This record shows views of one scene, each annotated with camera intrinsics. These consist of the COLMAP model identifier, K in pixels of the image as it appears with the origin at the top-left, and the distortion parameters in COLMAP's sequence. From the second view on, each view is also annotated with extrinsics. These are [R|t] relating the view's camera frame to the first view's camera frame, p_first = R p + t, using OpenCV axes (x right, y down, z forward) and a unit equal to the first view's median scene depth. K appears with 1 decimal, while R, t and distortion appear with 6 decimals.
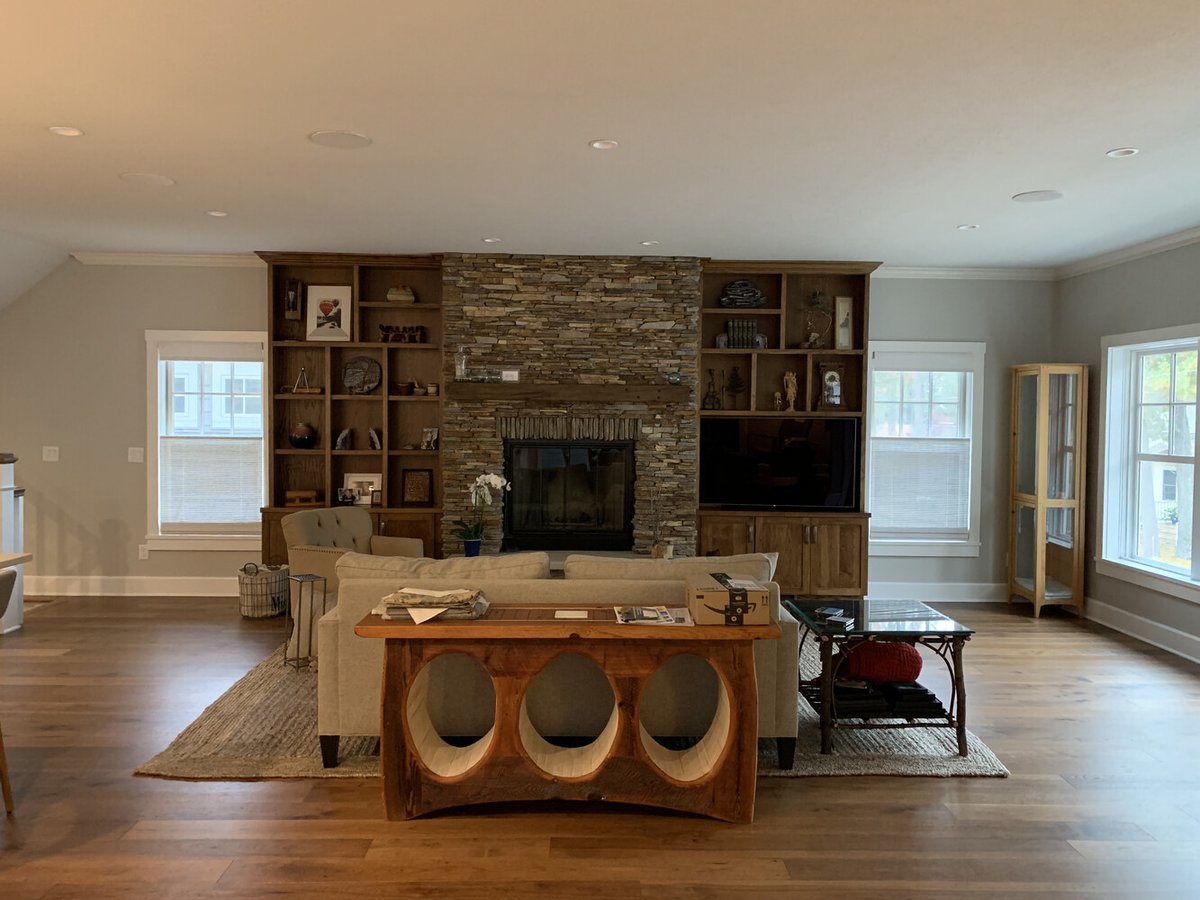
lens RADIAL K [[946.1, 0, 601.7], [0, 946.1, 447.4], [0, 0, 1]] dist [0.009214, 0.001419]
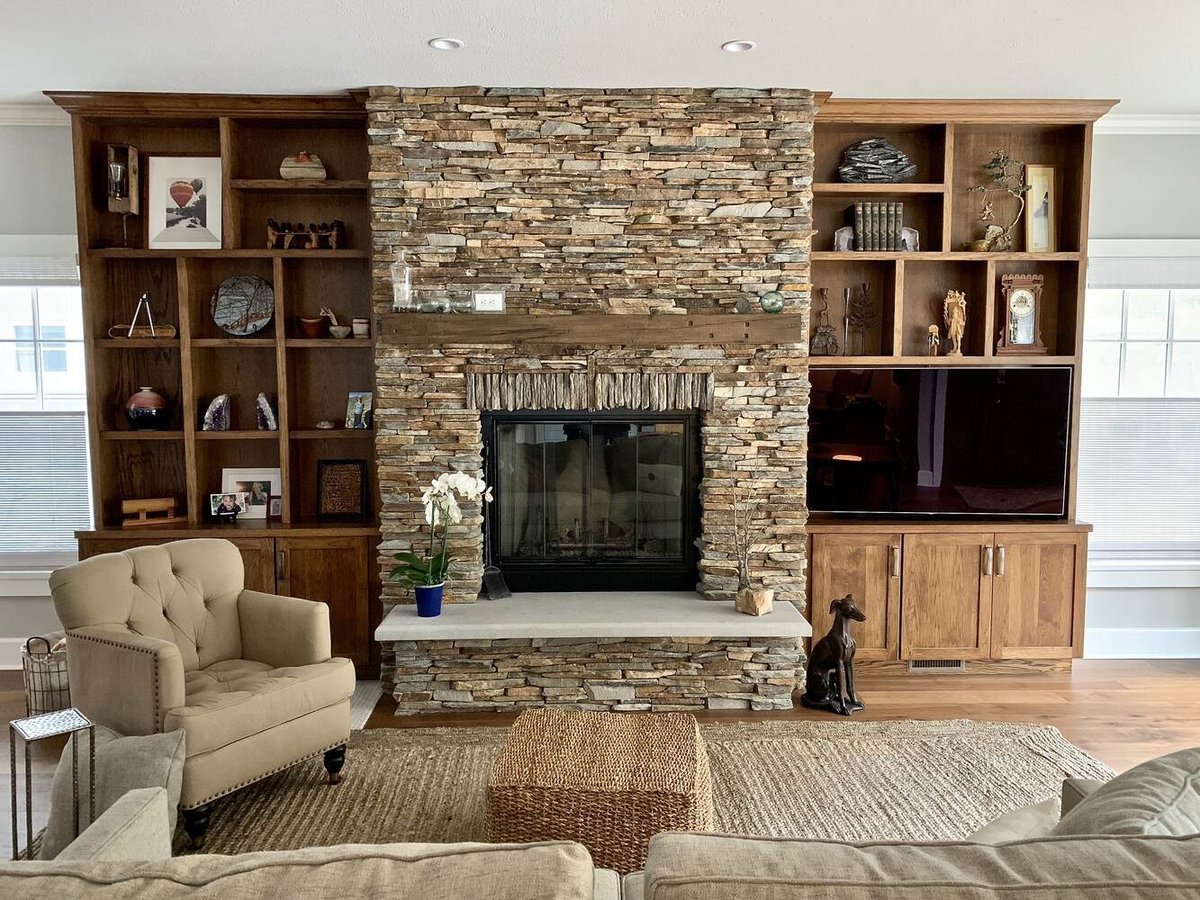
lens RADIAL K [[918.2, 0, 598.5], [0, 918.2, 456.3], [0, 0, 1]] dist [0.007192, -0.016077]
pose [[0.999907, -0.013623, 0.000477, -0.030265], [0.013564, 0.997820, 0.064591, -0.016067], [-0.001356, -0.064579, 0.997912, 0.420743]]
